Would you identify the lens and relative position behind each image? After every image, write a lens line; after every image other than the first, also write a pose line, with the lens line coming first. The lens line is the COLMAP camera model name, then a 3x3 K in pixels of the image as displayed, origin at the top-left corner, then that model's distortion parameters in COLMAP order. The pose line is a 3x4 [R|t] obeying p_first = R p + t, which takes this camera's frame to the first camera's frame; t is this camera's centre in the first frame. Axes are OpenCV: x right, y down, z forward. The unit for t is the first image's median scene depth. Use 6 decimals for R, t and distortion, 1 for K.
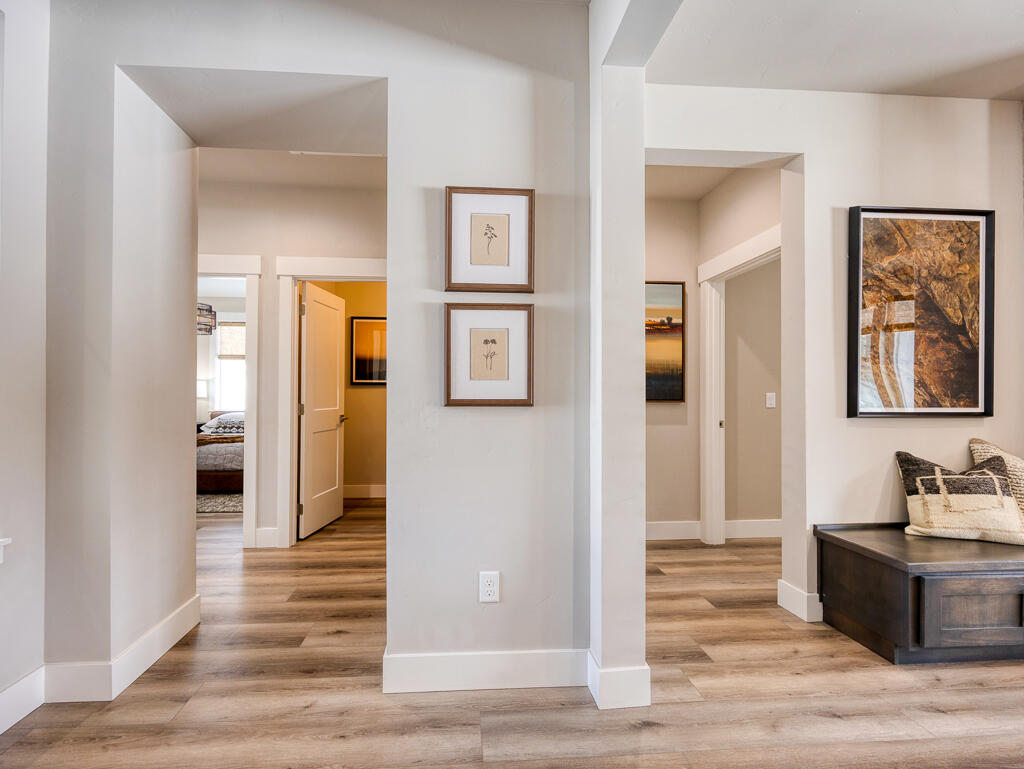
lens RADIAL K [[448.5, 0, 508.5], [0, 448.5, 388.3], [0, 0, 1]] dist [0.001118, 0.000011]
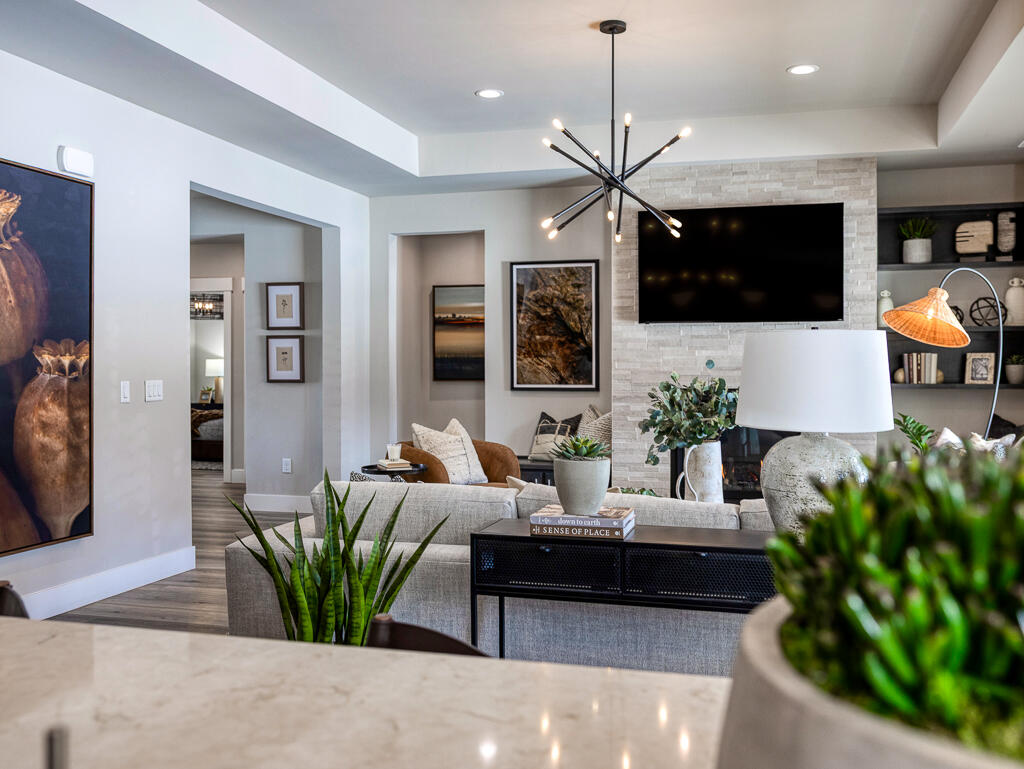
lens RADIAL K [[993.8, 0, 512.0], [0, 993.8, 384.5], [0, 0, 1]] dist [0.005671, 0.004028]
pose [[0.943110, 0.000018, -0.332480, 2.566060], [0.007706, 0.999730, 0.021913, -0.048086], [0.332391, -0.023228, 0.942856, -3.141302]]
